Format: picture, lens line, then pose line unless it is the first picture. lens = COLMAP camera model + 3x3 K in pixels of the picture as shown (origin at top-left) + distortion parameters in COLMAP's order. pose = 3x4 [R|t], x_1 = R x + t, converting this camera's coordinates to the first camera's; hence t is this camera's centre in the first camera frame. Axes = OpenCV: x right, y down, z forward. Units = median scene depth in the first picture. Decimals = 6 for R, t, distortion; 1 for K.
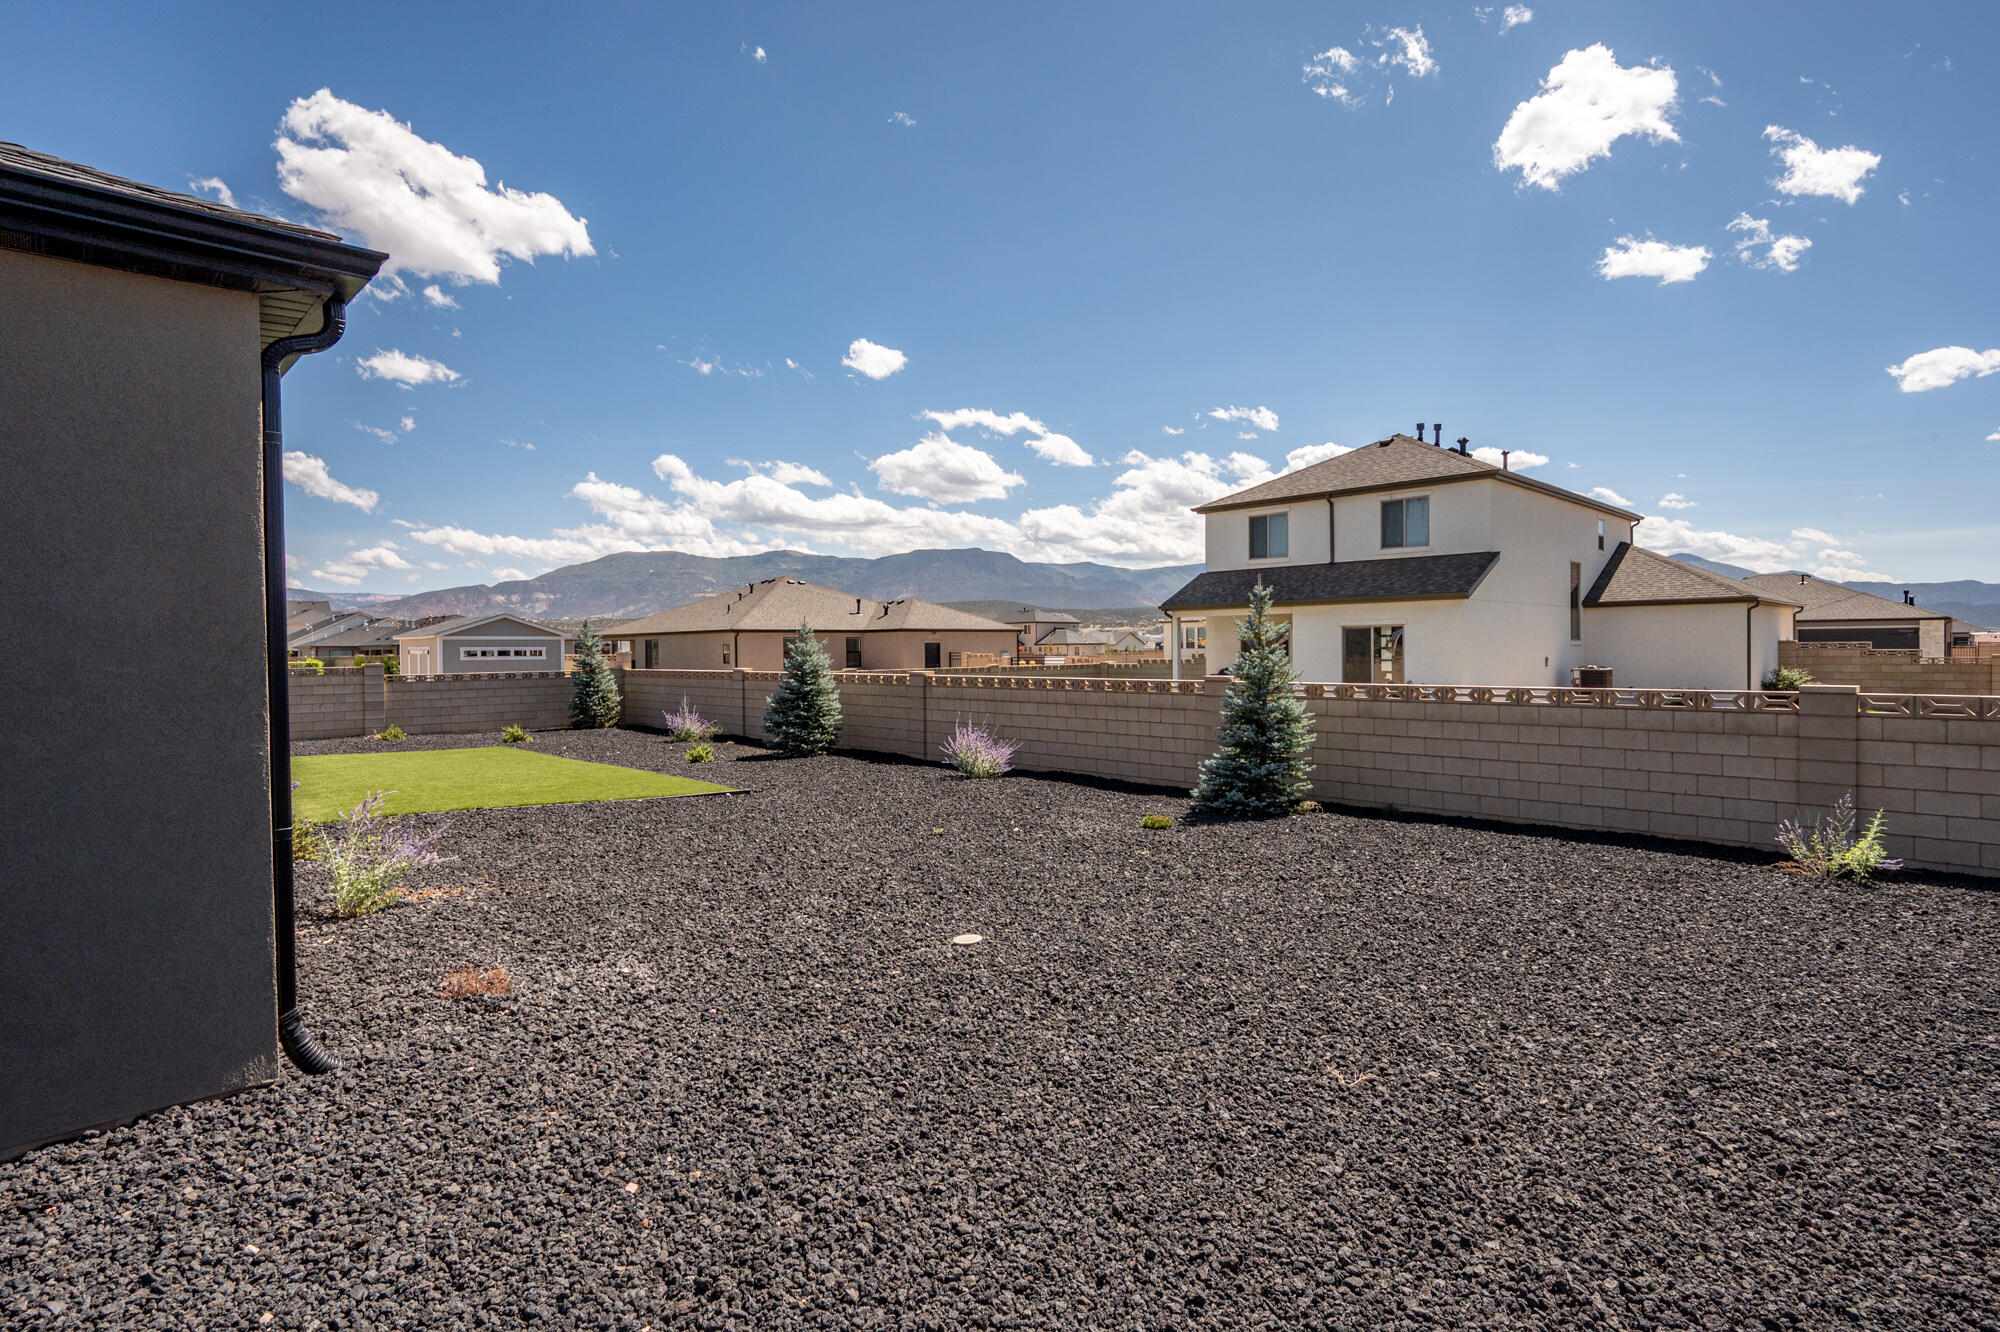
lens RADIAL K [[969.0, 0, 996.5], [0, 969.0, 671.1], [0, 0, 1]] dist [-0.004305, 0.000332]
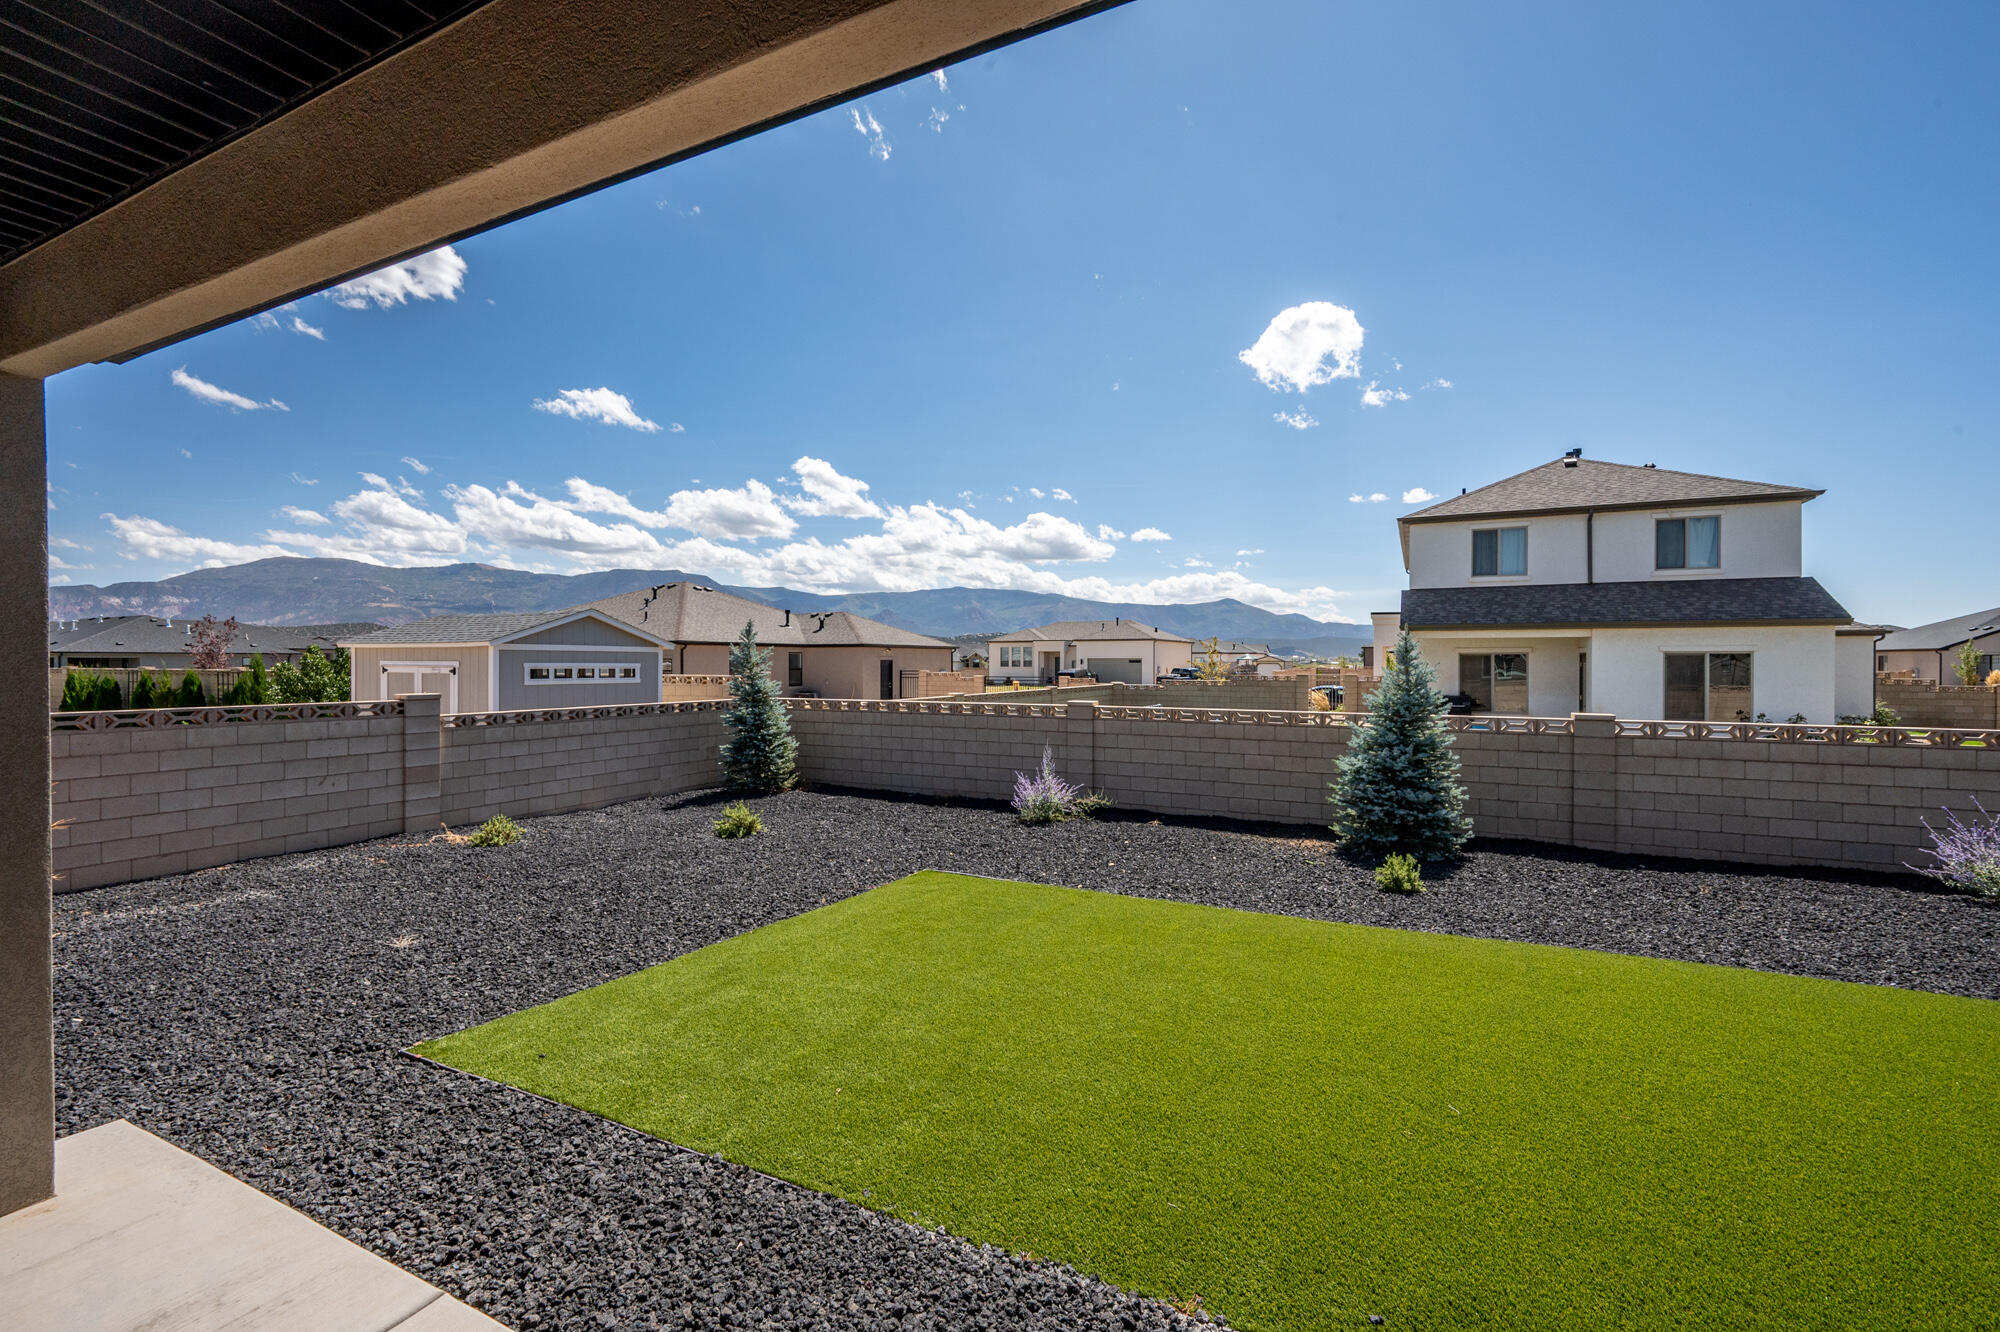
lens RADIAL K [[850.2, 0, 999.6], [0, 850.2, 648.6], [0, 0, 1]] dist [0.009517, 0.000004]
pose [[0.947534, 0.018713, 0.319107, -0.433691], [-0.004982, 0.999028, -0.043790, -0.011471], [-0.319617, 0.039902, 0.946706, 0.403315]]
